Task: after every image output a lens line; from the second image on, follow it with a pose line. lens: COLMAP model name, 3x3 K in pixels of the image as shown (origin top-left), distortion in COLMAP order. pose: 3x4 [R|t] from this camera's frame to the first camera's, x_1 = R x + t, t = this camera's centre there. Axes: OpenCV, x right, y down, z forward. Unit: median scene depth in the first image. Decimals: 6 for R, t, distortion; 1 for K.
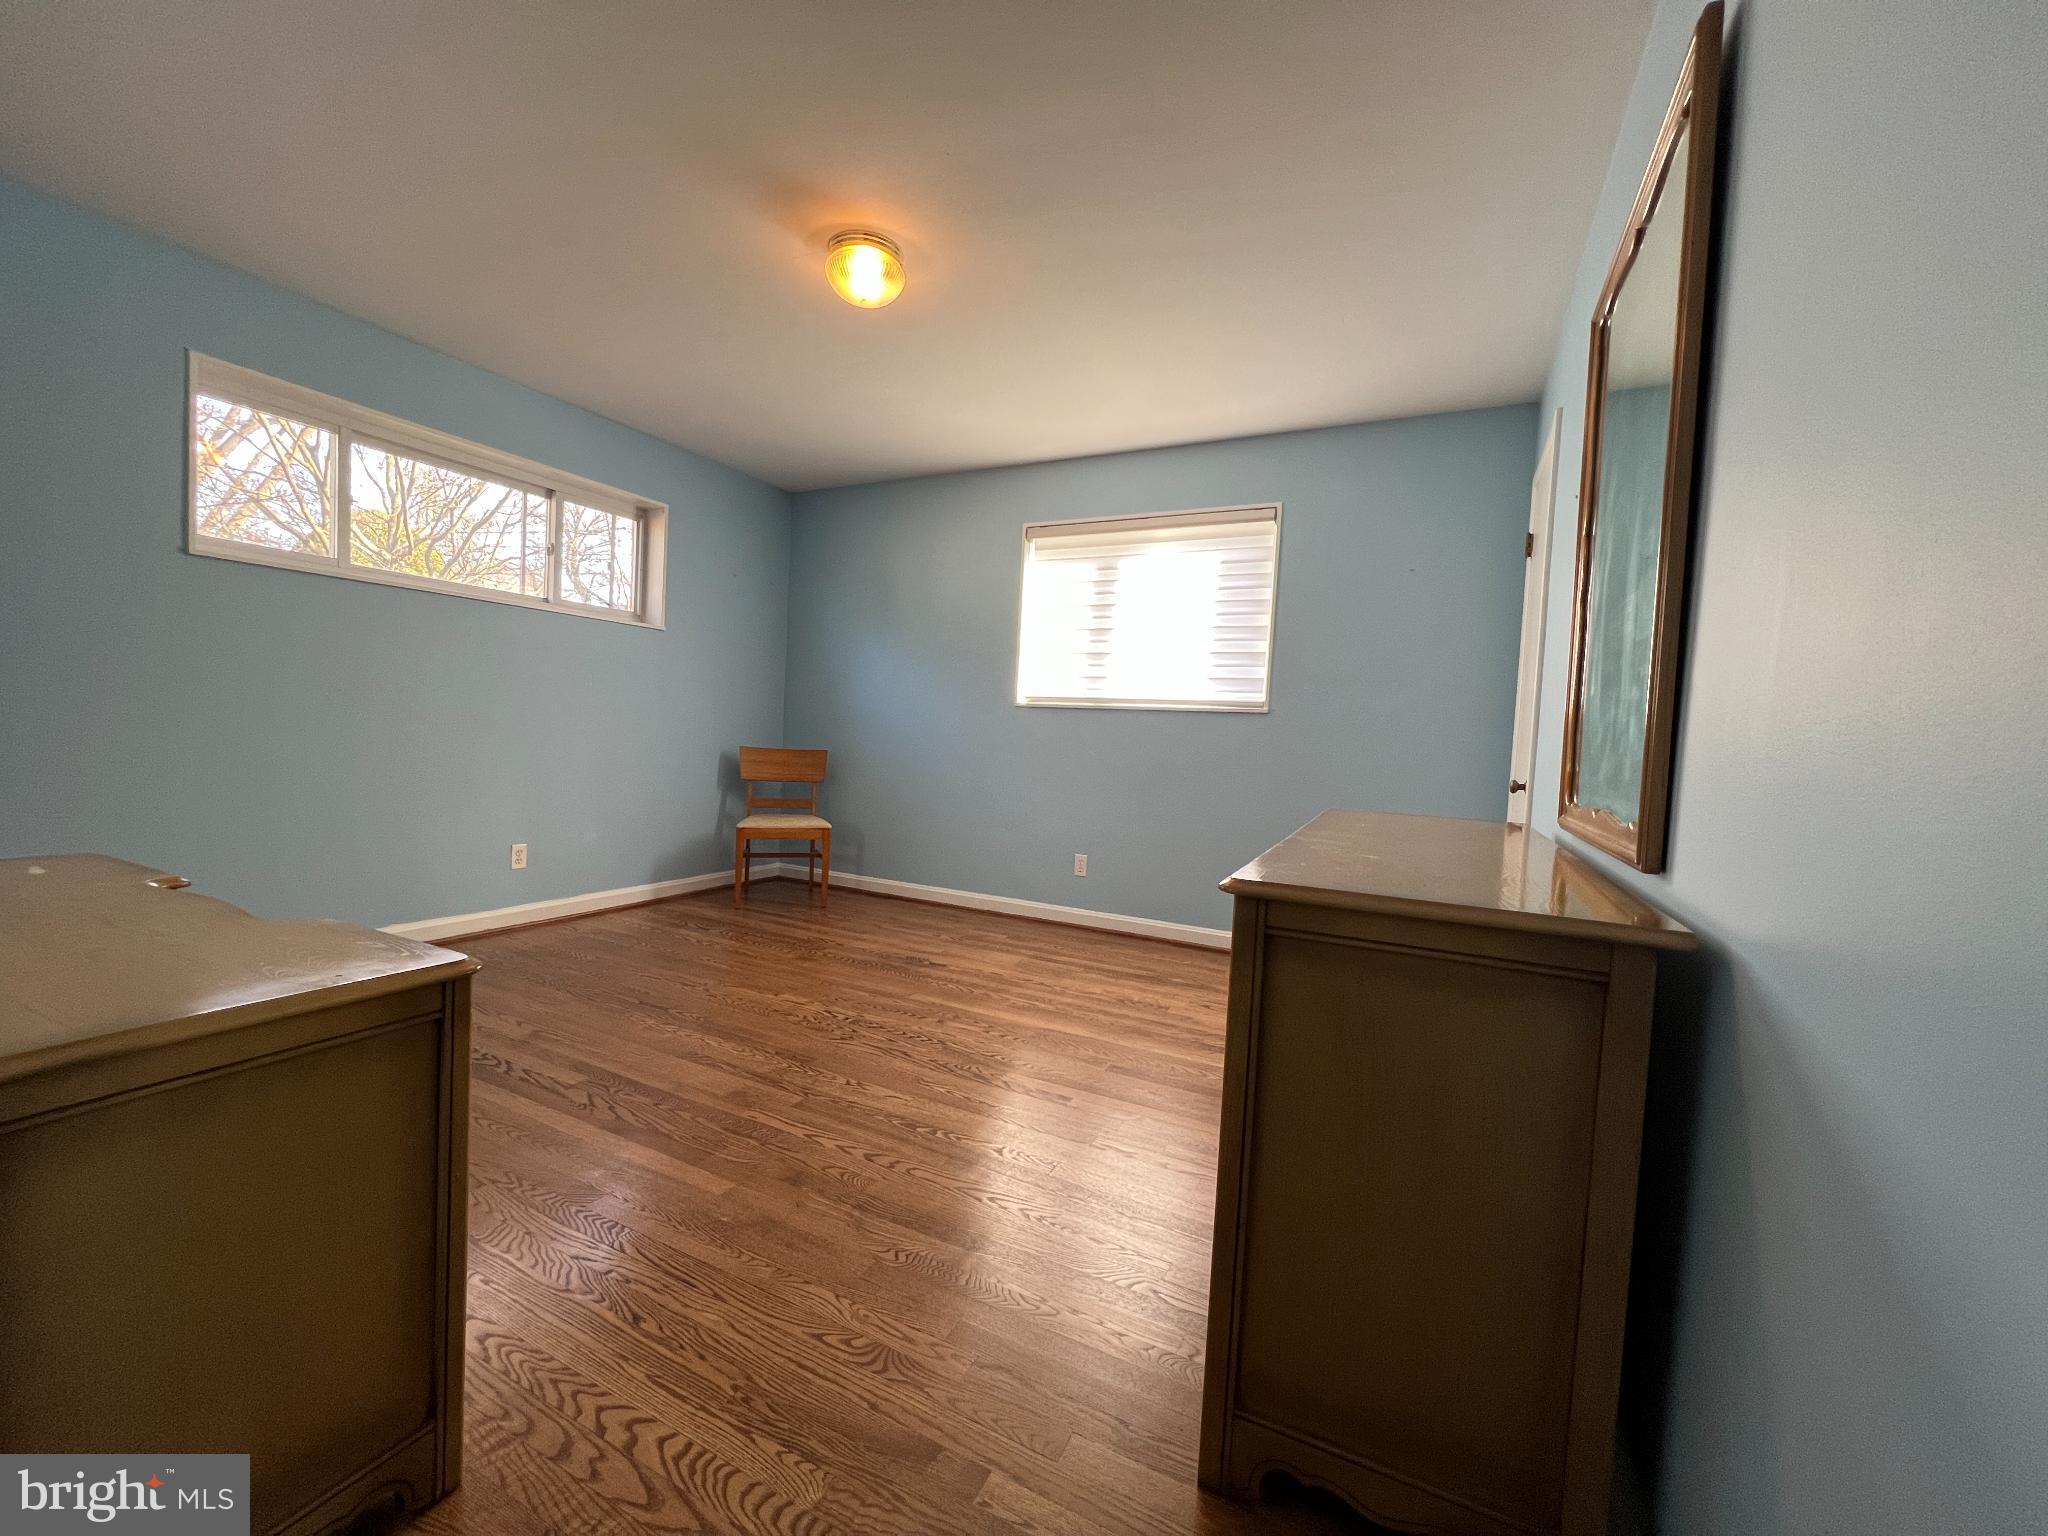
lens RADIAL K [[818.0, 0, 1017.3], [0, 818.0, 768.3], [0, 0, 1]] dist [-0.001583, -0.000079]
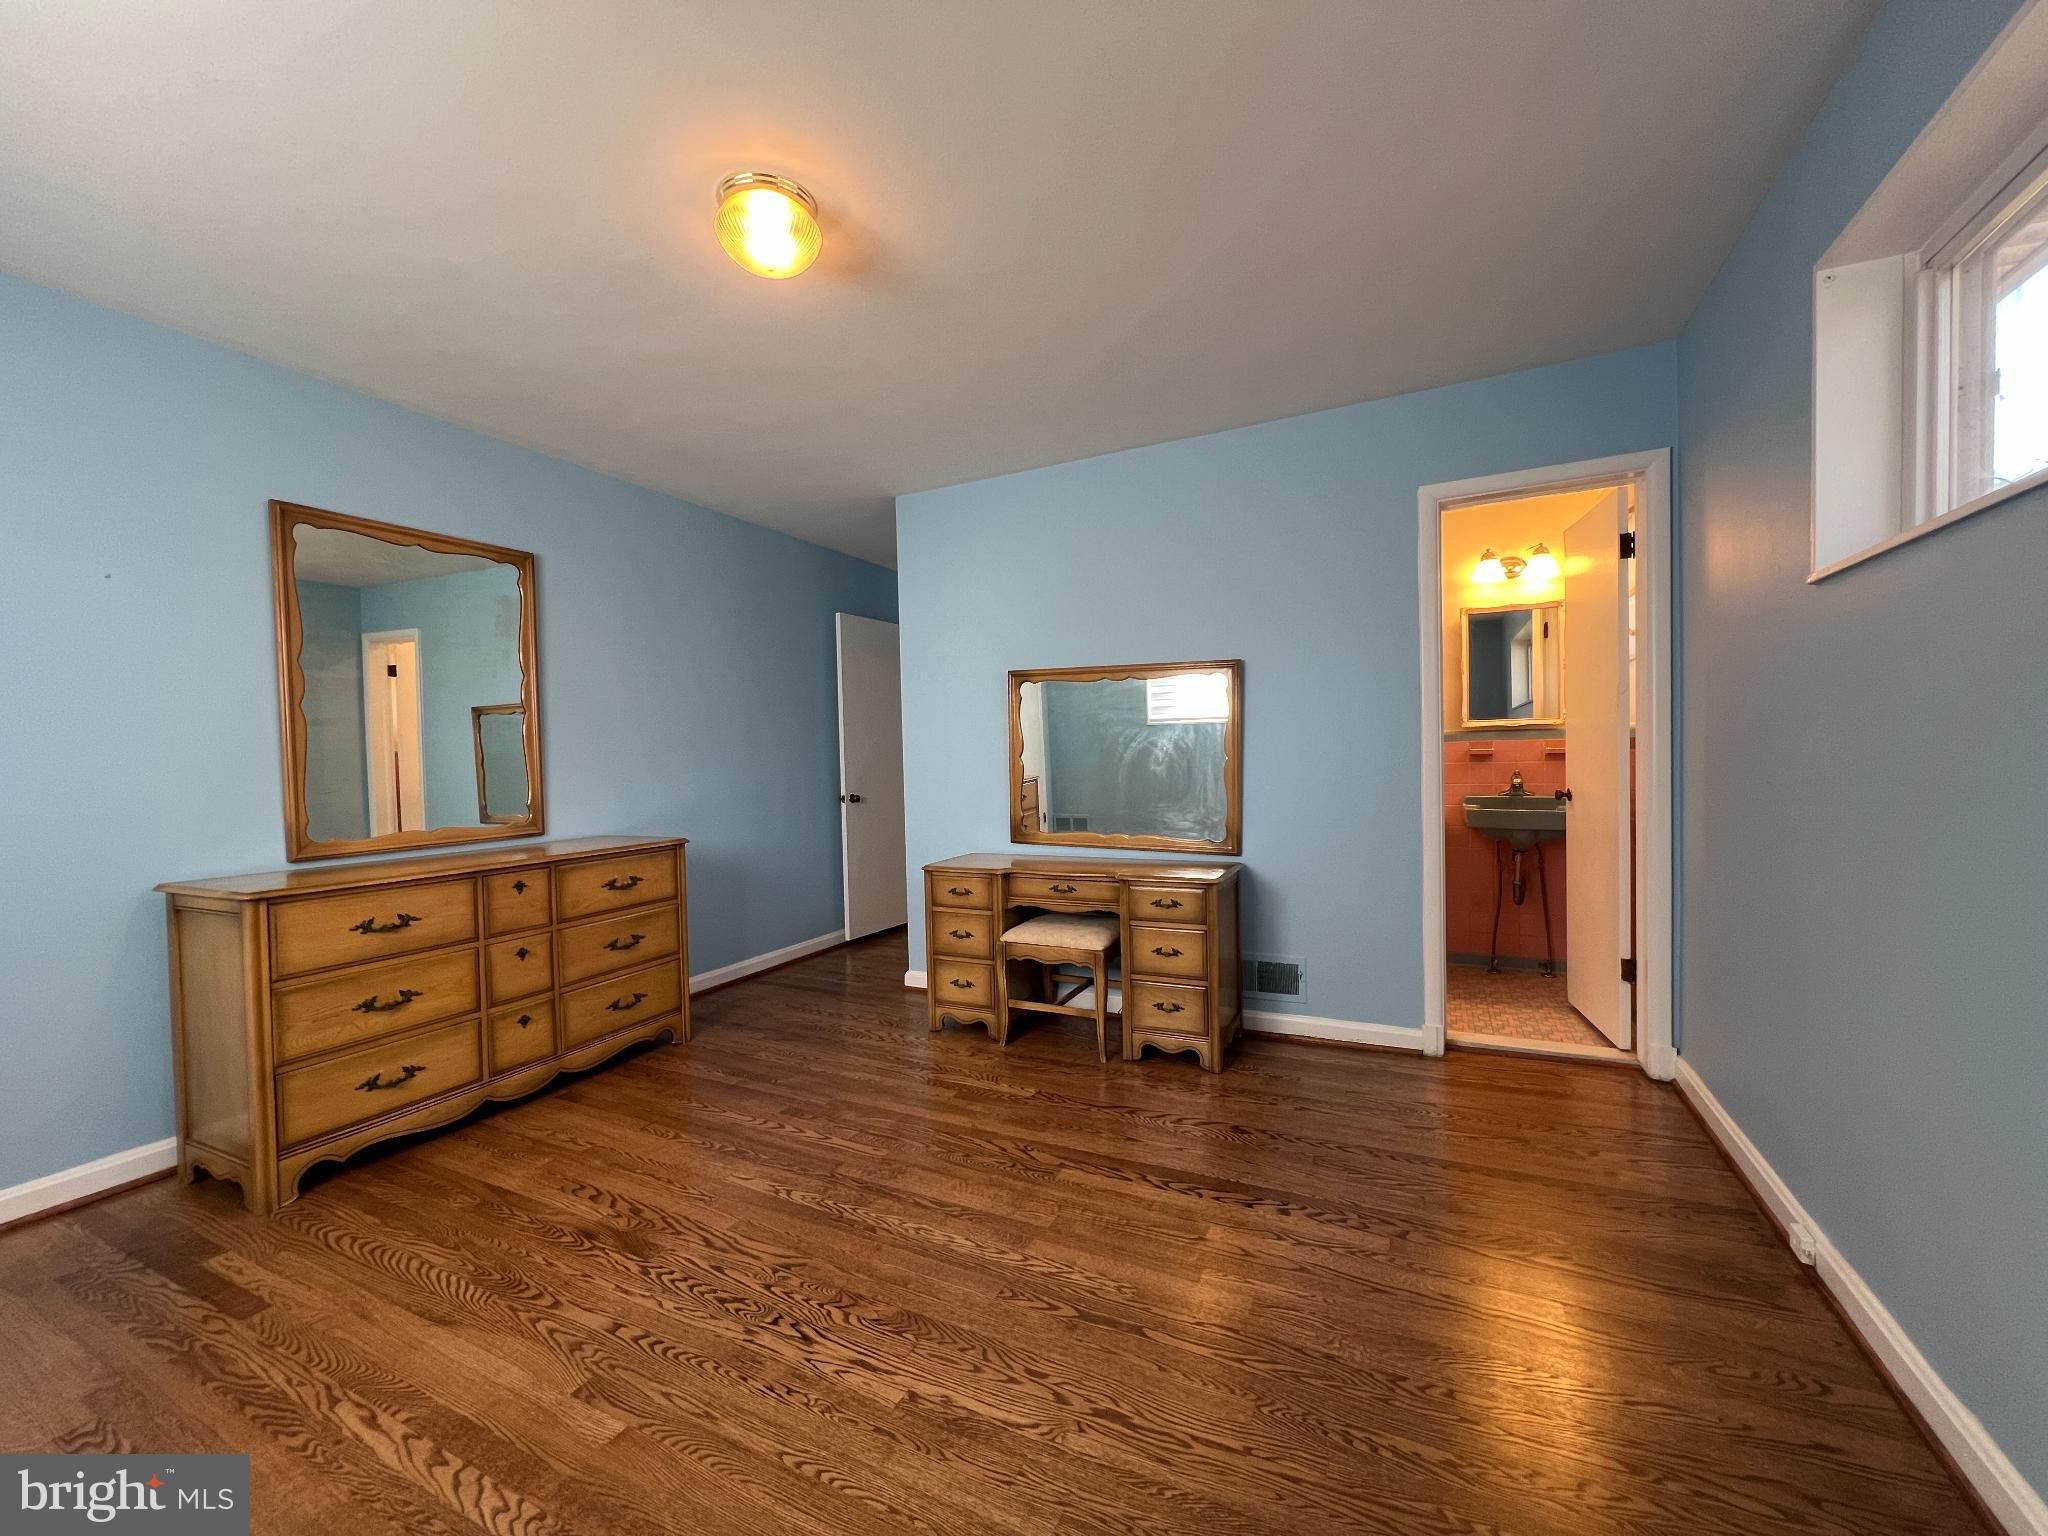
lens RADIAL K [[818.0, 0, 1009.1], [0, 818.0, 775.1], [0, 0, 1]] dist [-0.001583, -0.000079]
pose [[-0.999702, -0.024400, -0.000247, -0.285410], [-0.024361, 0.997447, 0.067120, -0.102811], [-0.001391, 0.067106, -0.997745, 1.215011]]
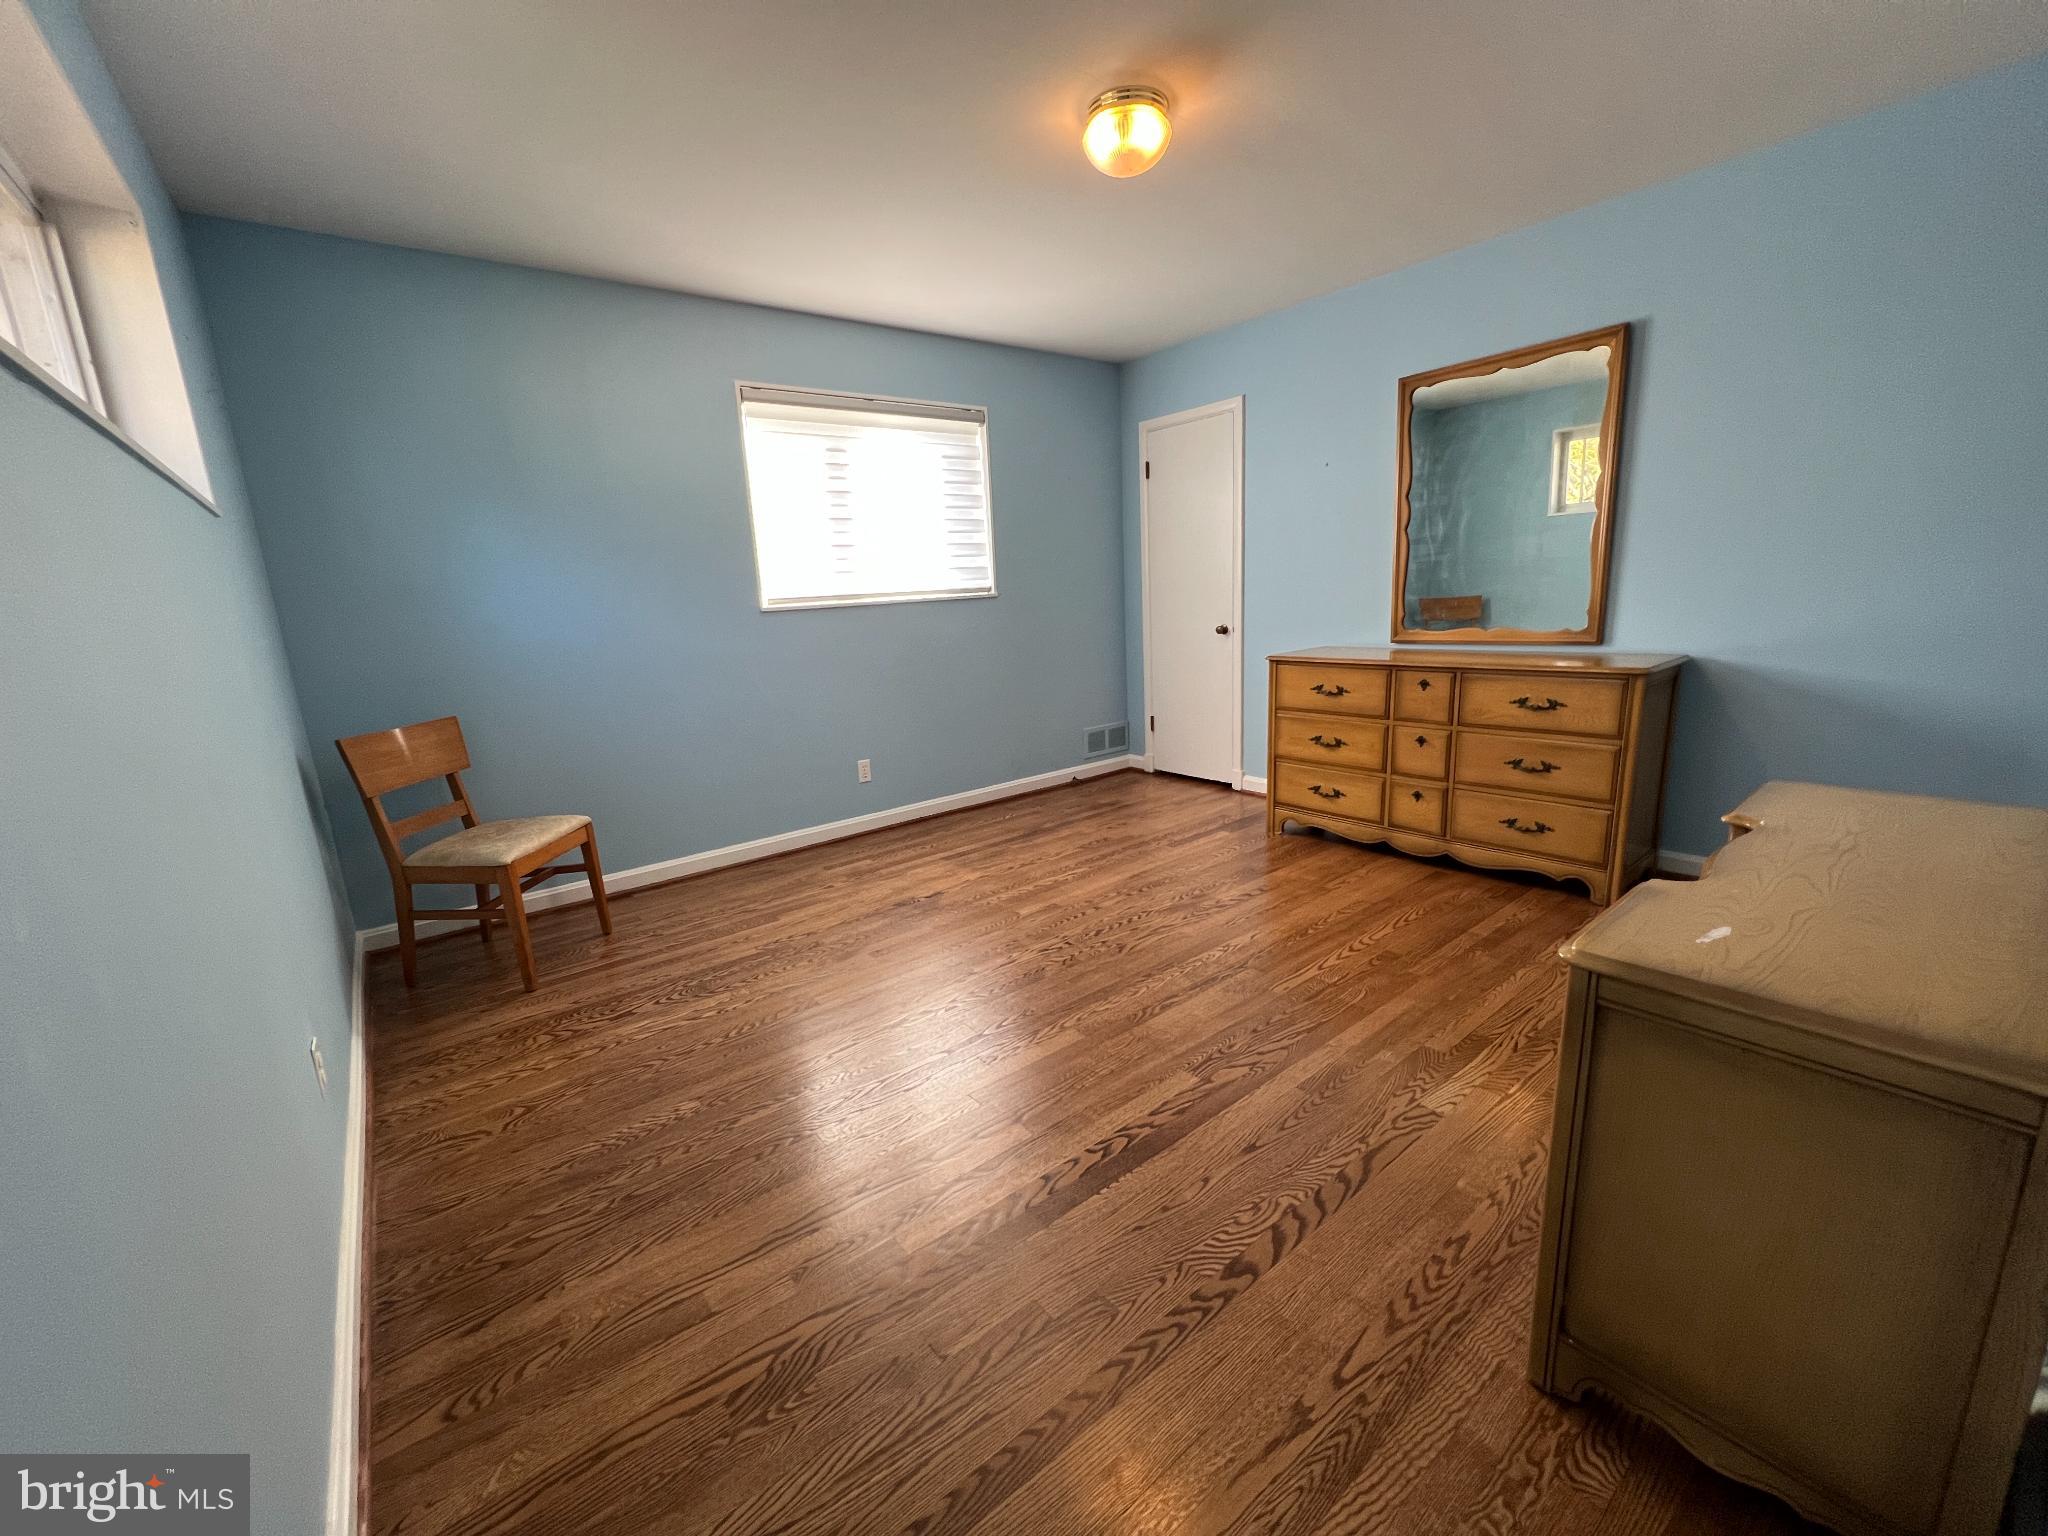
lens RADIAL K [[818.0, 0, 1024.4], [0, 818.0, 768.8], [0, 0, 1]] dist [-0.001583, -0.000079]
pose [[0.411097, -0.262420, 0.873003, -0.807909], [0.111519, 0.964954, 0.237546, -0.108369], [-0.904745, -0.000298, 0.425955, 0.485636]]
